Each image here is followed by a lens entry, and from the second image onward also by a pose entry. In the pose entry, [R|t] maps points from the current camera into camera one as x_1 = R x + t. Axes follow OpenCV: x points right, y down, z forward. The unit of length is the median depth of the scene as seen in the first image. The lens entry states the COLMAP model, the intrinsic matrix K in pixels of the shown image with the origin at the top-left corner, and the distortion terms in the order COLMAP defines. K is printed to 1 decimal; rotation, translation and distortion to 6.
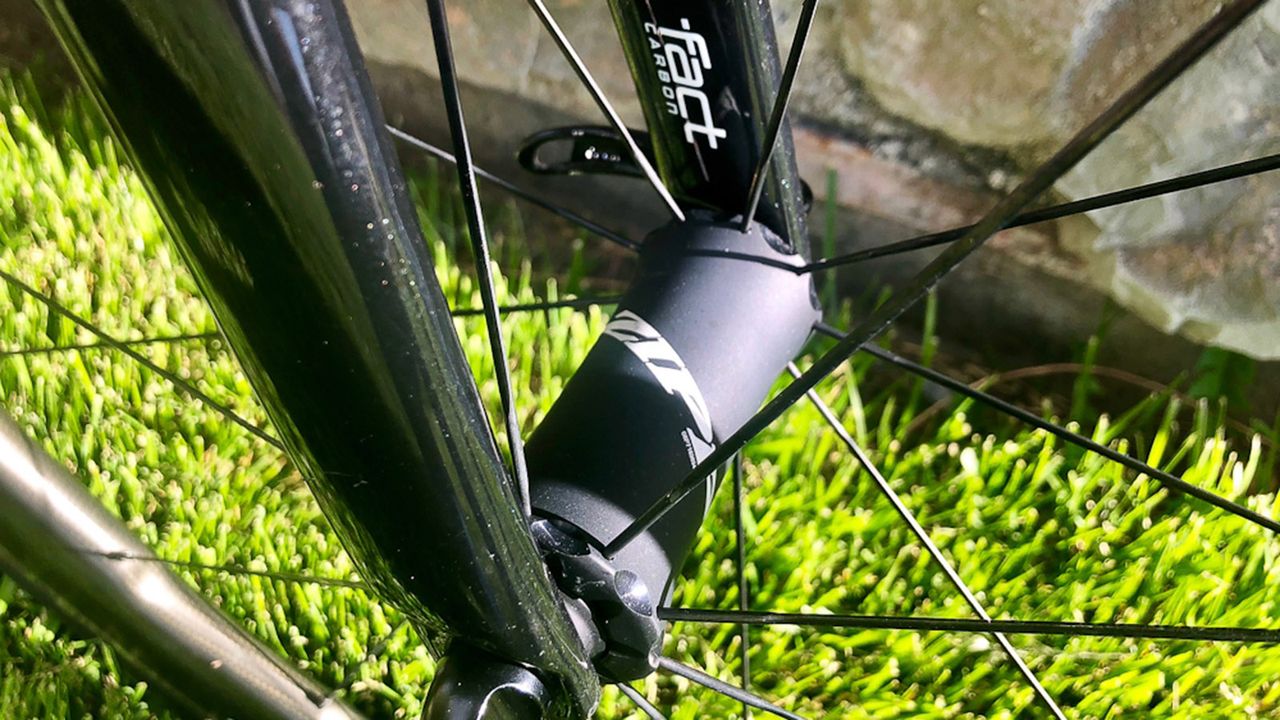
lens RADIAL K [[1084.2, 0, 640.0], [0, 1084.2, 360.0], [0, 0, 1]] dist [-0.003088, -0.001328]
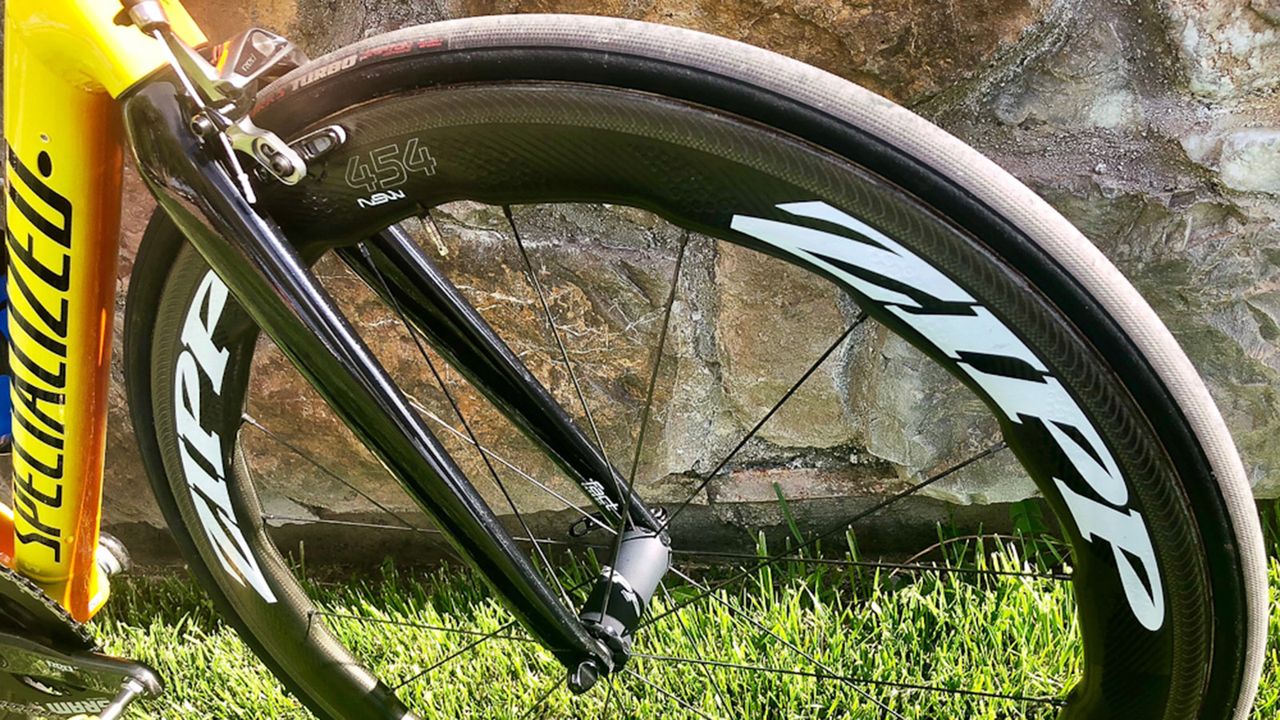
lens RADIAL K [[1084.2, 0, 640.0], [0, 1084.2, 360.0], [0, 0, 1]] dist [-0.003088, -0.001328]
pose [[0.928130, -0.355806, -0.109439, 0.261685], [0.297937, 0.886260, -0.354651, 0.233567], [0.223178, 0.296557, 0.928572, -0.858775]]
